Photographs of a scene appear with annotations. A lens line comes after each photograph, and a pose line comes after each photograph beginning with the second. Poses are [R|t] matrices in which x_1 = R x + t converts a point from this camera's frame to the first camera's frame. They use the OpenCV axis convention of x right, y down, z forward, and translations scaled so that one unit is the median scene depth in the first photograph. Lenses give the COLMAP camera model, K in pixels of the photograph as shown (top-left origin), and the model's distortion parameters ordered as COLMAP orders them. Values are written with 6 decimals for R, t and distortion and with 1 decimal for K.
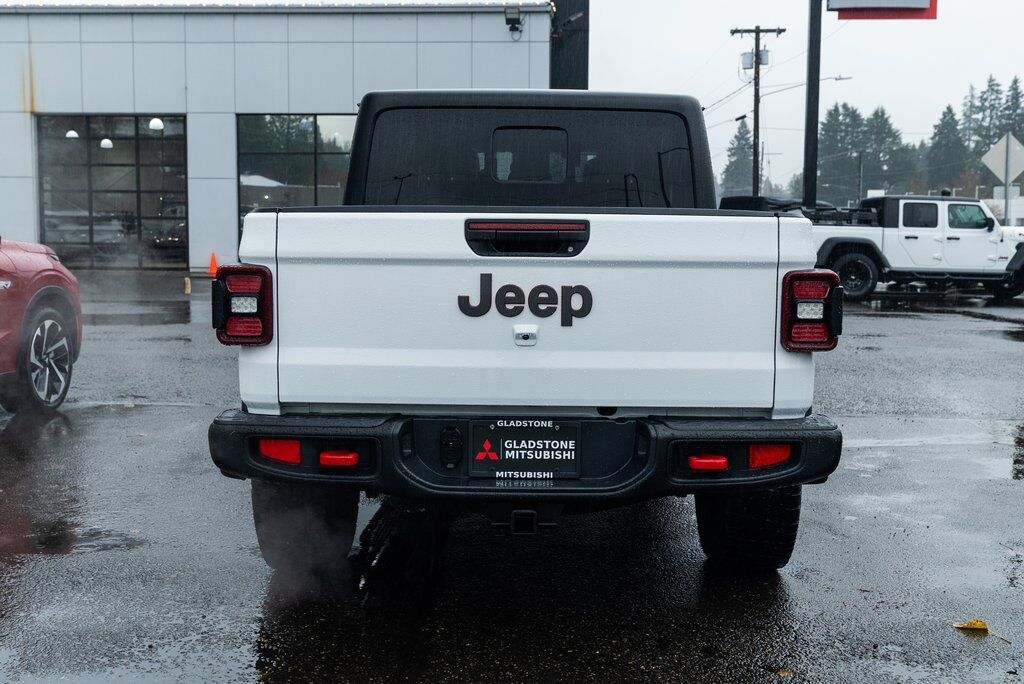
lens RADIAL K [[1126.7, 0, 511.6], [0, 1126.7, 343.0], [0, 0, 1]] dist [0.021892, 0.000000]
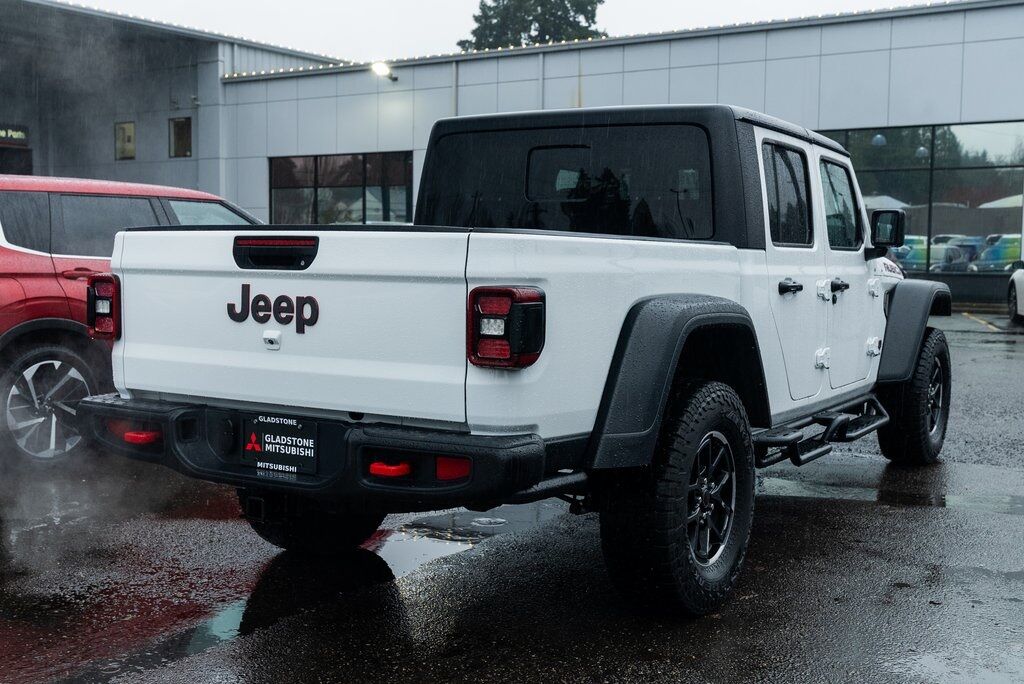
lens RADIAL K [[1197.4, 0, 511.8], [0, 1197.4, 340.6], [0, 0, 1]] dist [0.010617, 0.000000]
pose [[0.861204, 0.039070, -0.506755, 0.801849], [-0.053028, 0.998507, -0.013136, -0.003394], [0.505485, 0.038185, 0.861990, 0.100637]]
